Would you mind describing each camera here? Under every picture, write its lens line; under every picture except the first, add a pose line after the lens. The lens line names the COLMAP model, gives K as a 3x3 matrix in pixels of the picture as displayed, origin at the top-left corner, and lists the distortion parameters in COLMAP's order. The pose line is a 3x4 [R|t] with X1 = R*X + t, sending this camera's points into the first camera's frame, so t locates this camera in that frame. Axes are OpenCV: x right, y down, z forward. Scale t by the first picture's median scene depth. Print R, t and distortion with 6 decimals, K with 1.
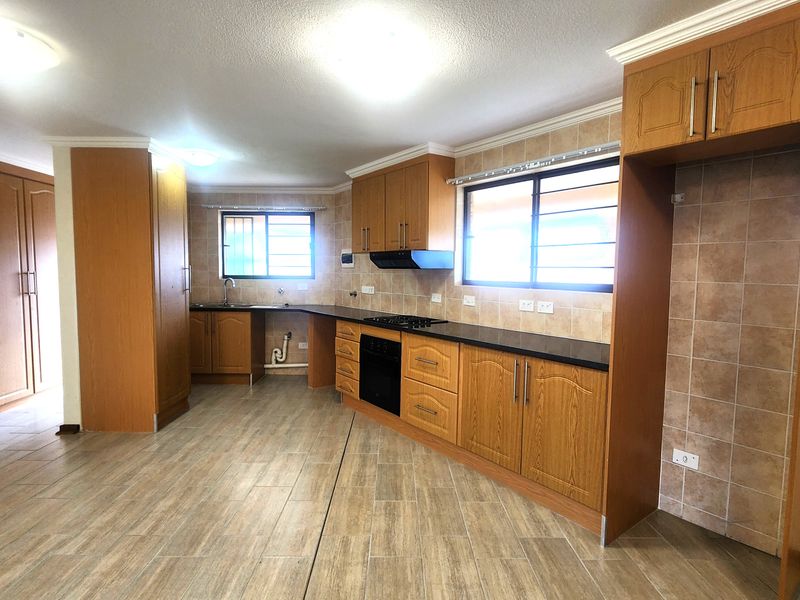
lens RADIAL K [[436.5, 0, 400.0], [0, 436.5, 300.0], [0, 0, 1]] dist [-0.001690, 0.000061]
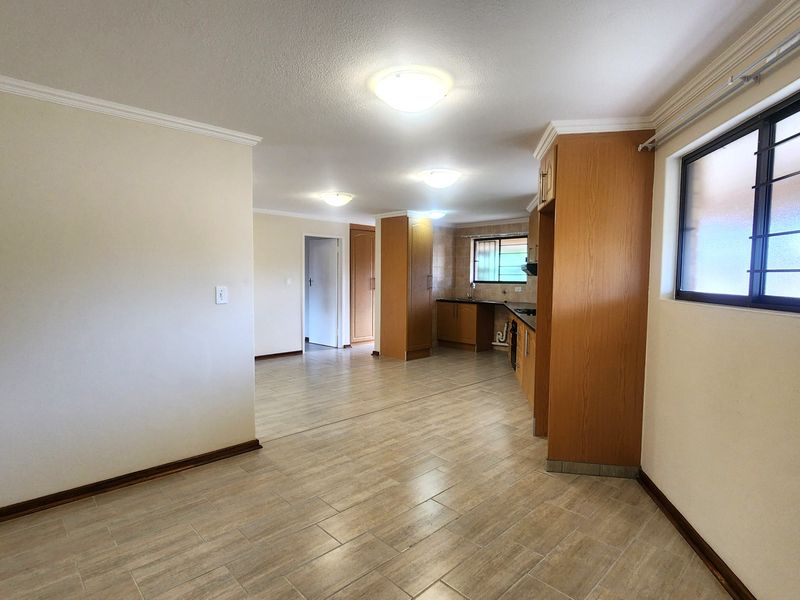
lens RADIAL K [[436.5, 0, 400.0], [0, 436.5, 300.0], [0, 0, 1]] dist [-0.001690, 0.000061]
pose [[0.690125, 0.037725, -0.722707, 0.810170], [-0.052695, 0.998609, 0.001808, 0.032808], [0.721769, 0.036835, 0.691153, -0.359694]]
